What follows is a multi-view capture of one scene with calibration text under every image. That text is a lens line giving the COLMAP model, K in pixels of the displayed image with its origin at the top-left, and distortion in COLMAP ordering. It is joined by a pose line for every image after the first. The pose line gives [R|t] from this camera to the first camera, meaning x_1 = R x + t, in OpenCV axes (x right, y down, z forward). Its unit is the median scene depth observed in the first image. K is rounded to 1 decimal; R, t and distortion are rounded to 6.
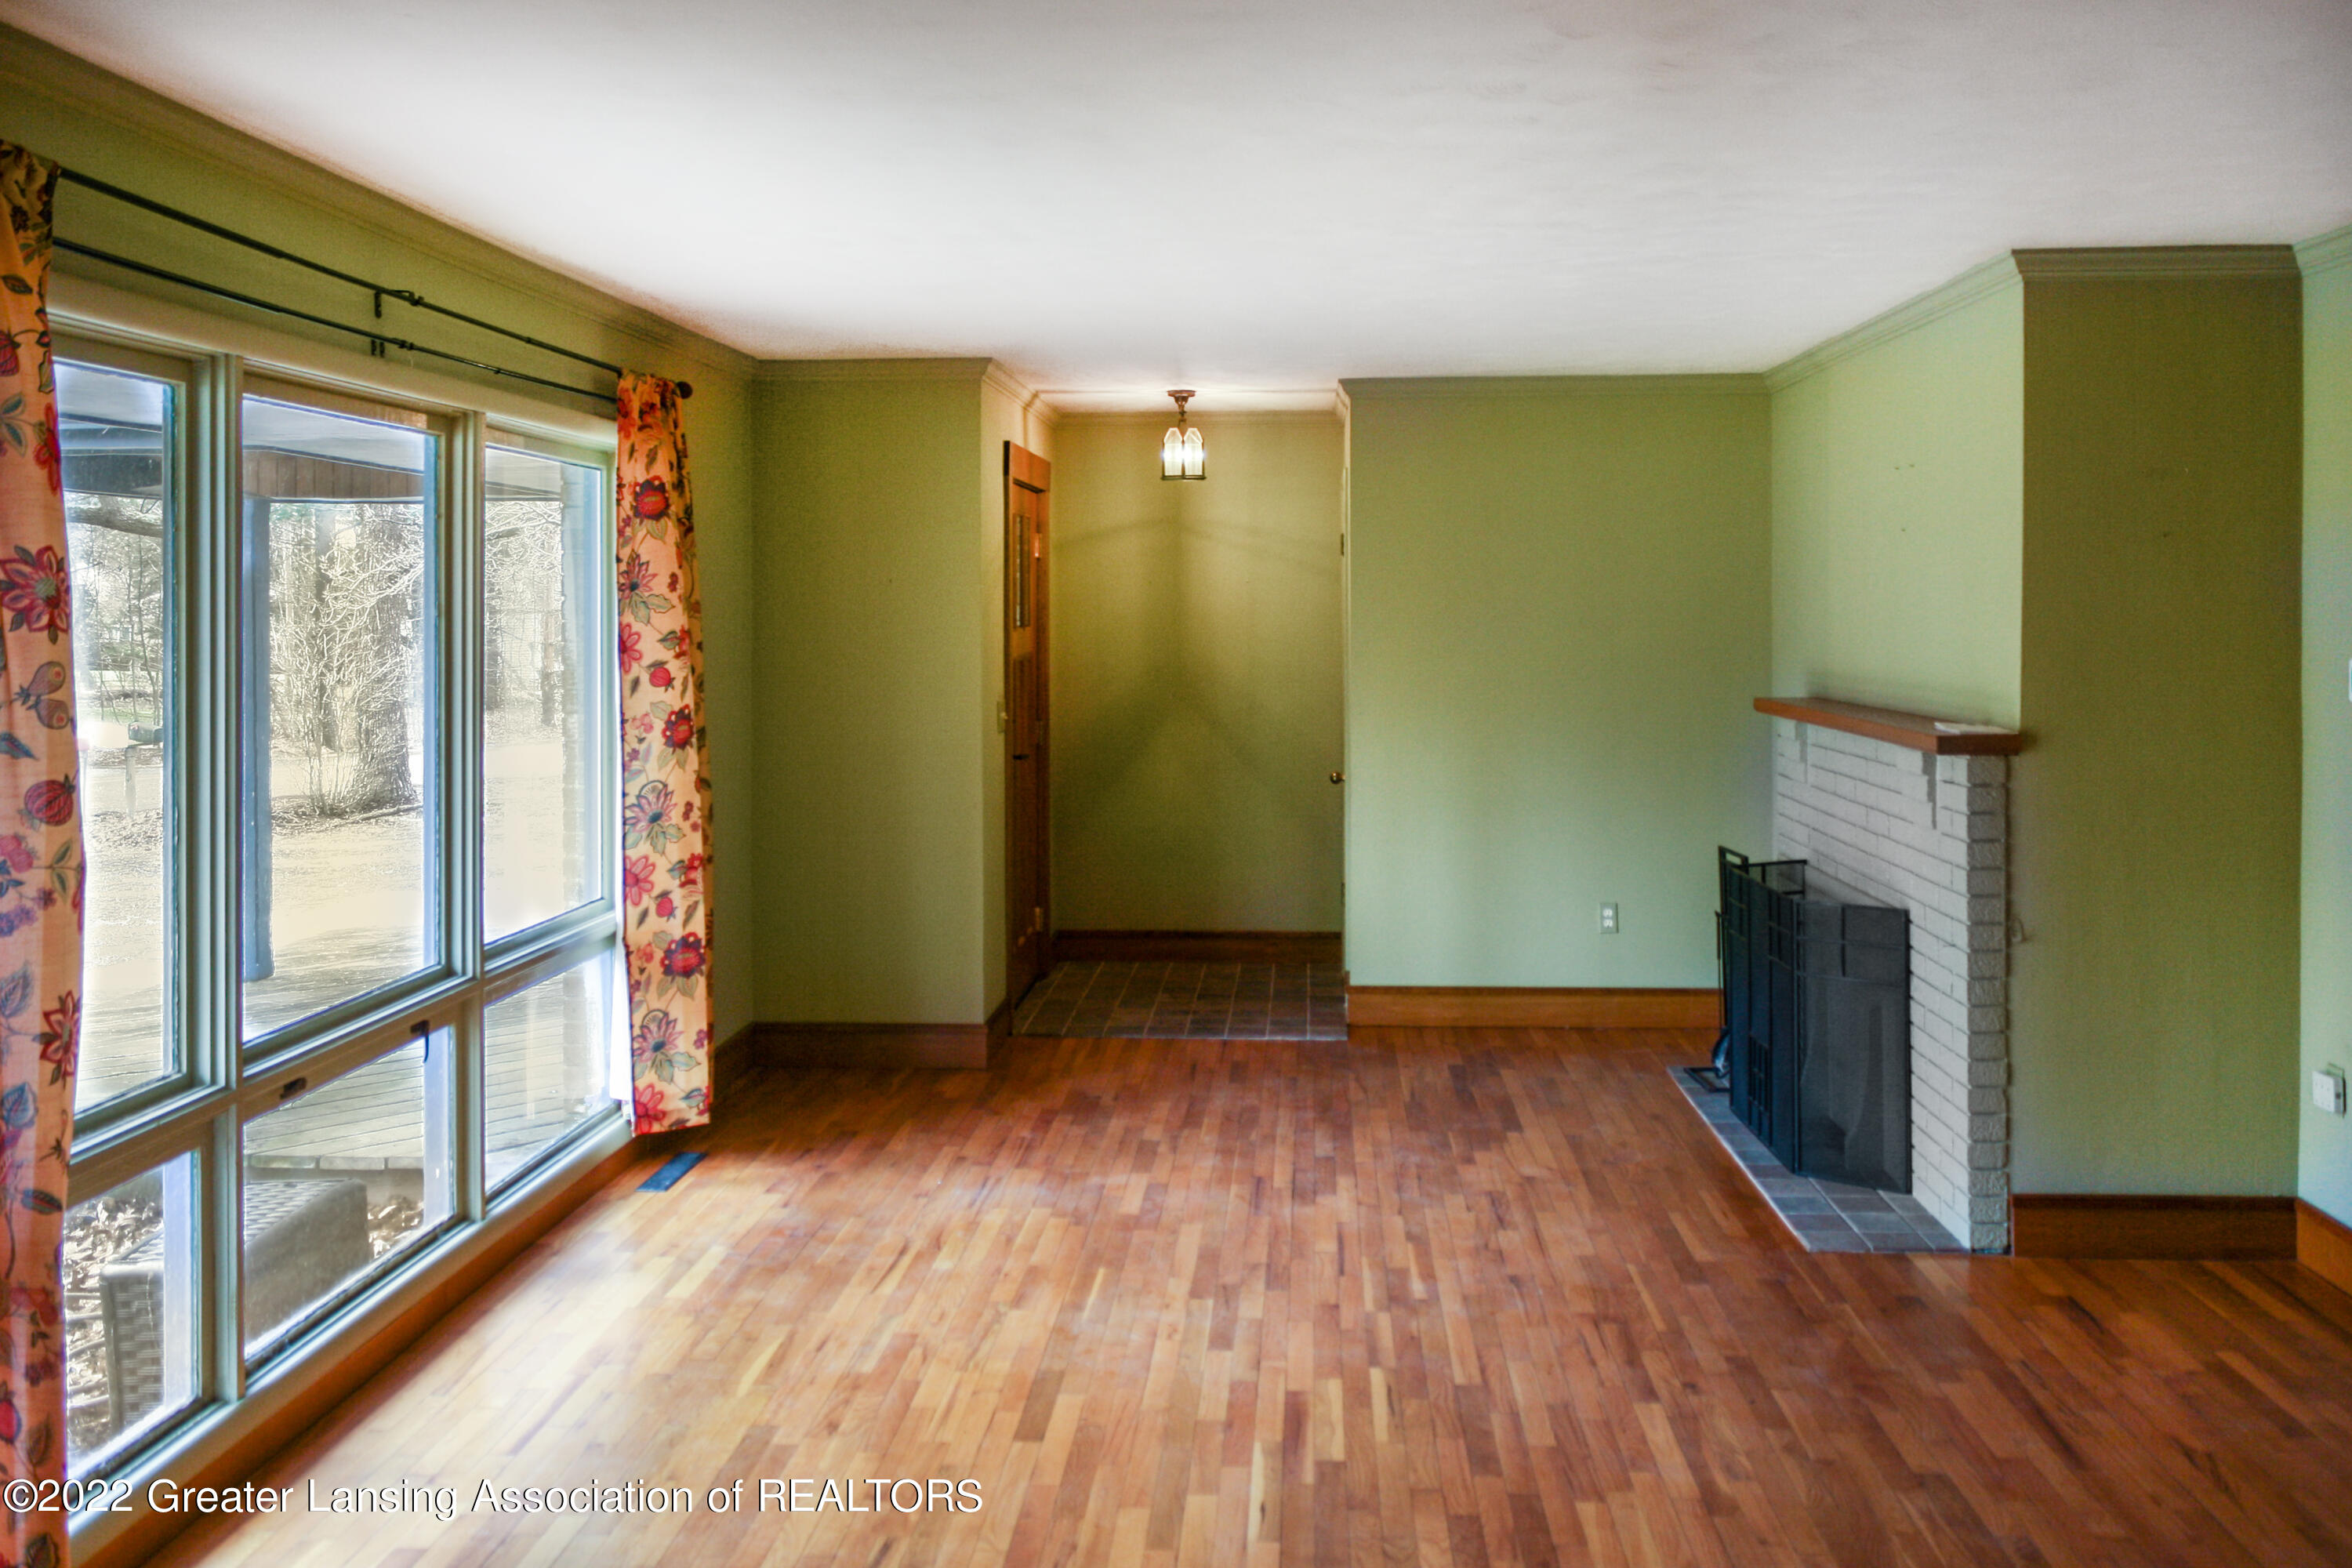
lens RADIAL K [[1954.6, 0, 1181.6], [0, 1954.6, 686.8], [0, 0, 1]] dist [-0.002835, -0.005810]
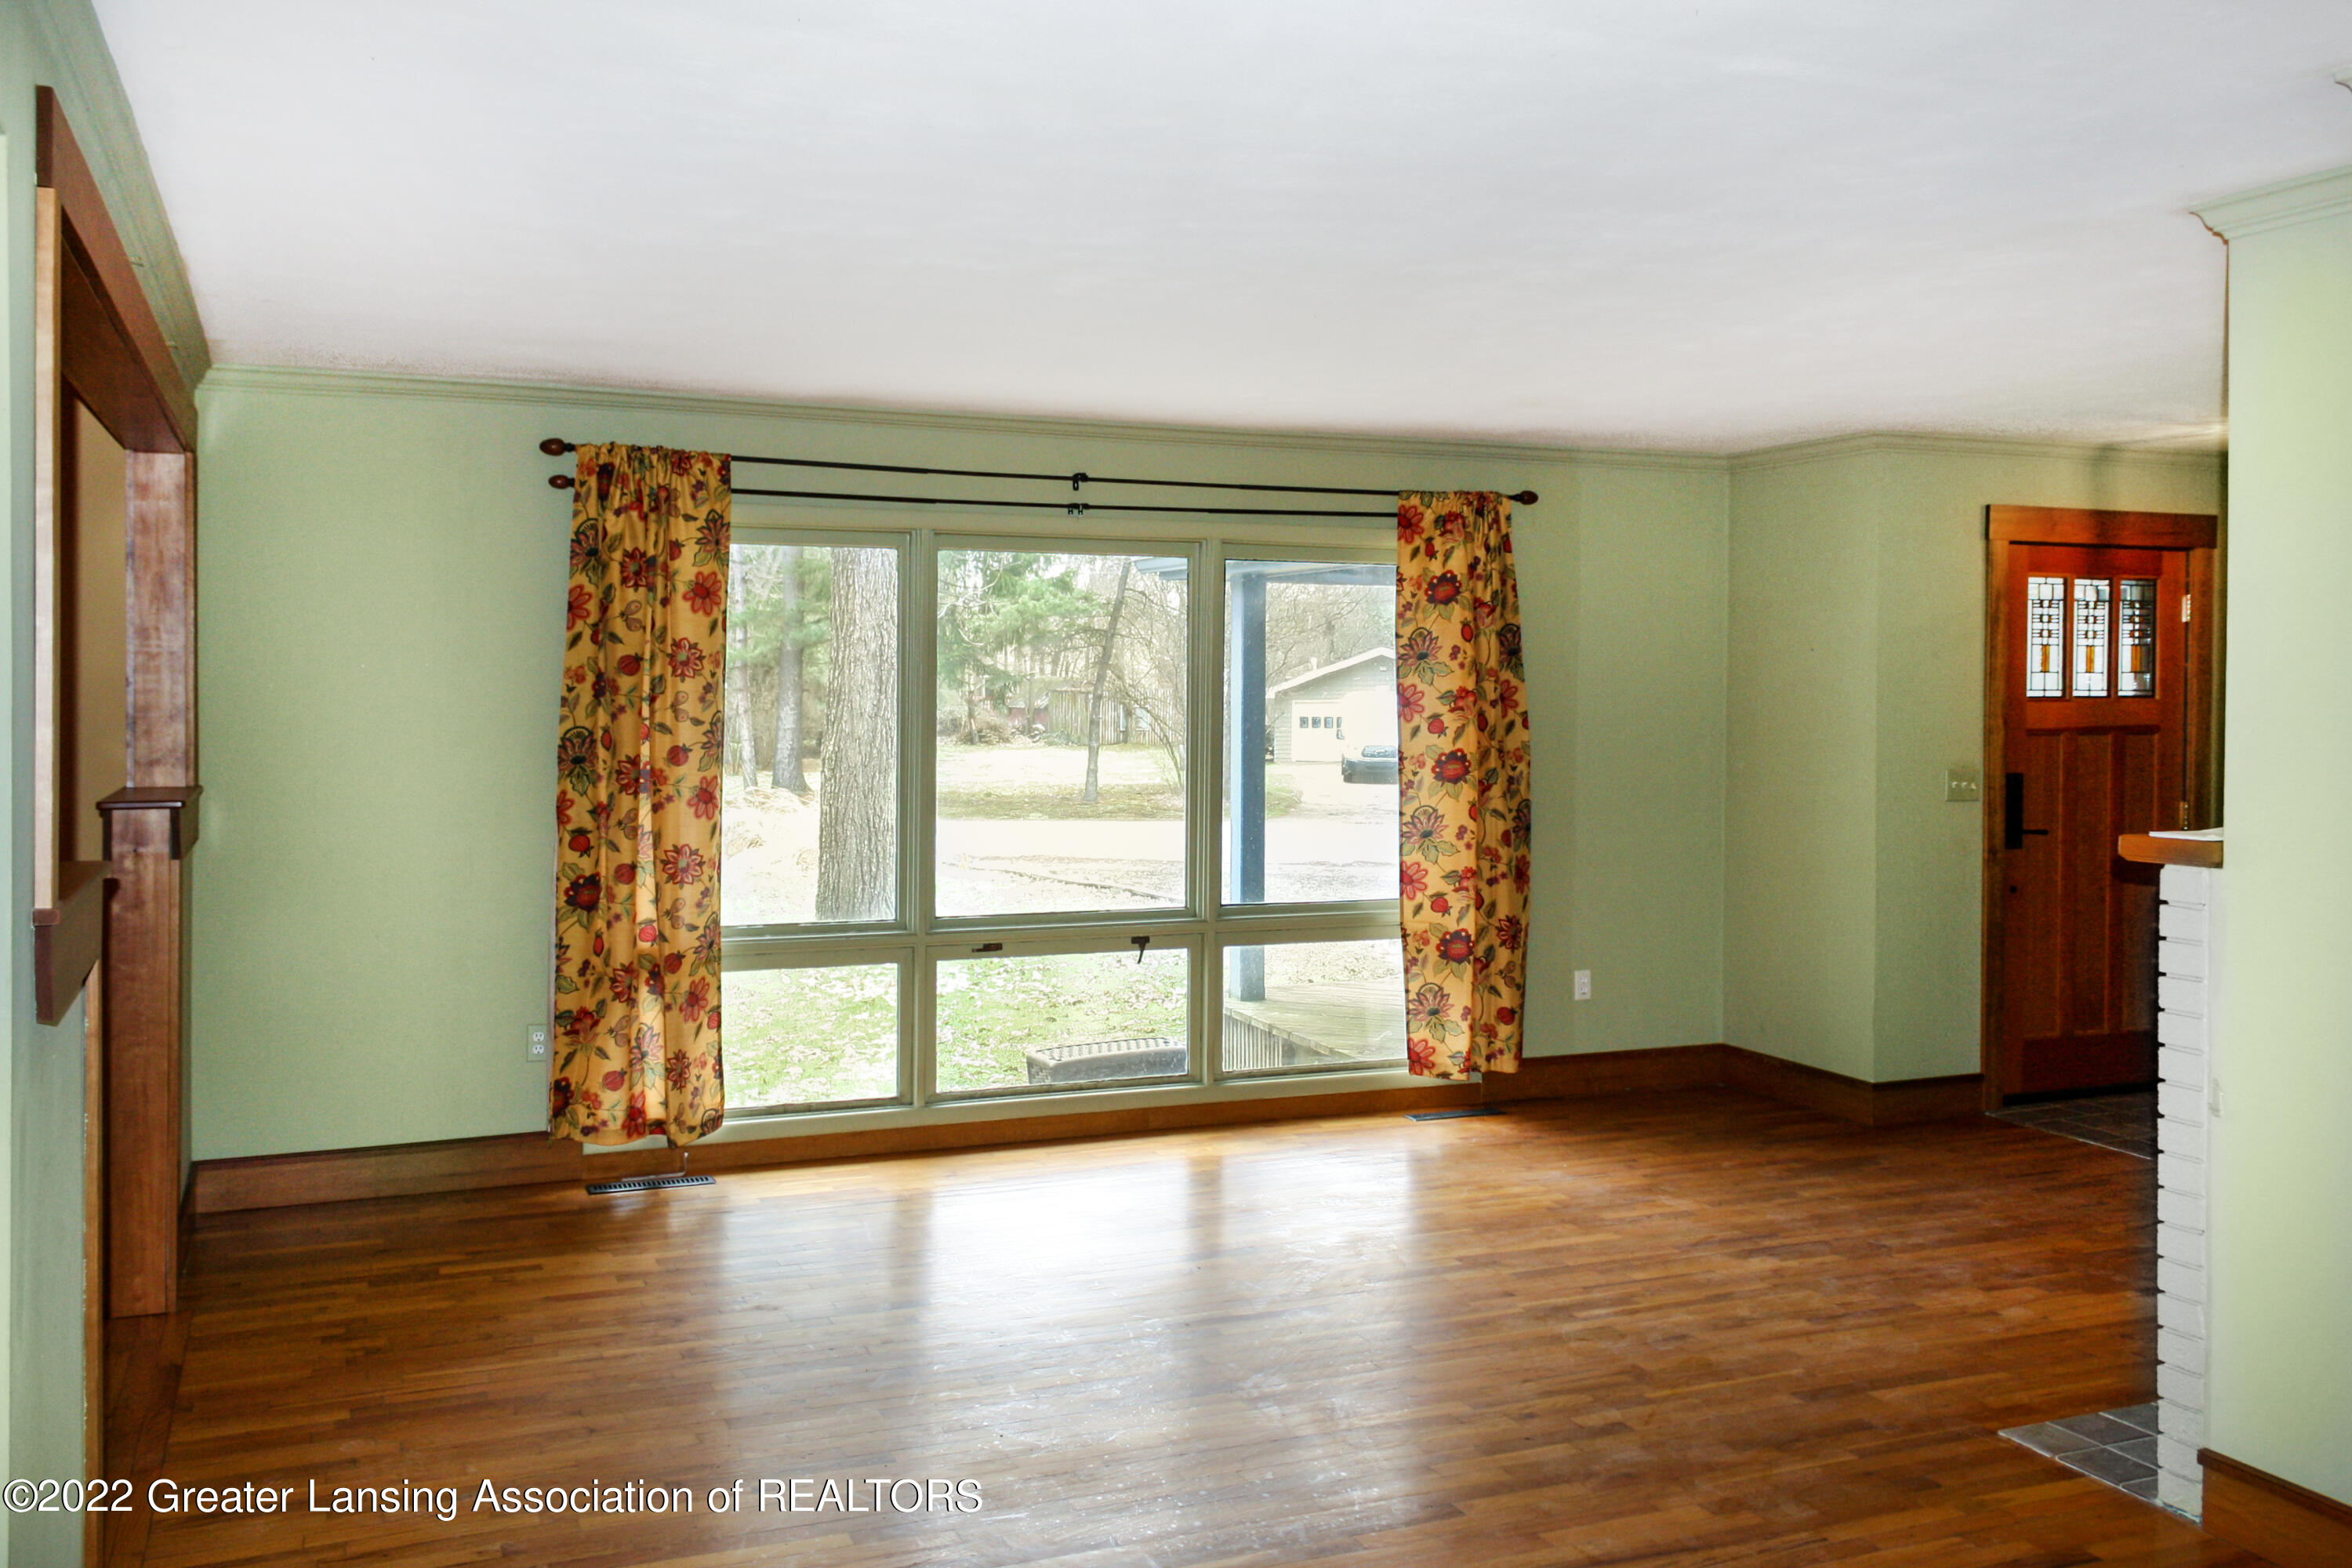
lens RADIAL K [[2003.8, 0, 1176.0], [0, 2003.8, 784.0], [0, 0, 1]] dist [0.005032, 0.001373]
pose [[0.437048, 0.052641, -0.897897, 0.850256], [-0.043551, 0.998353, 0.037332, -0.008784], [0.898383, 0.022788, 0.438621, 0.265434]]
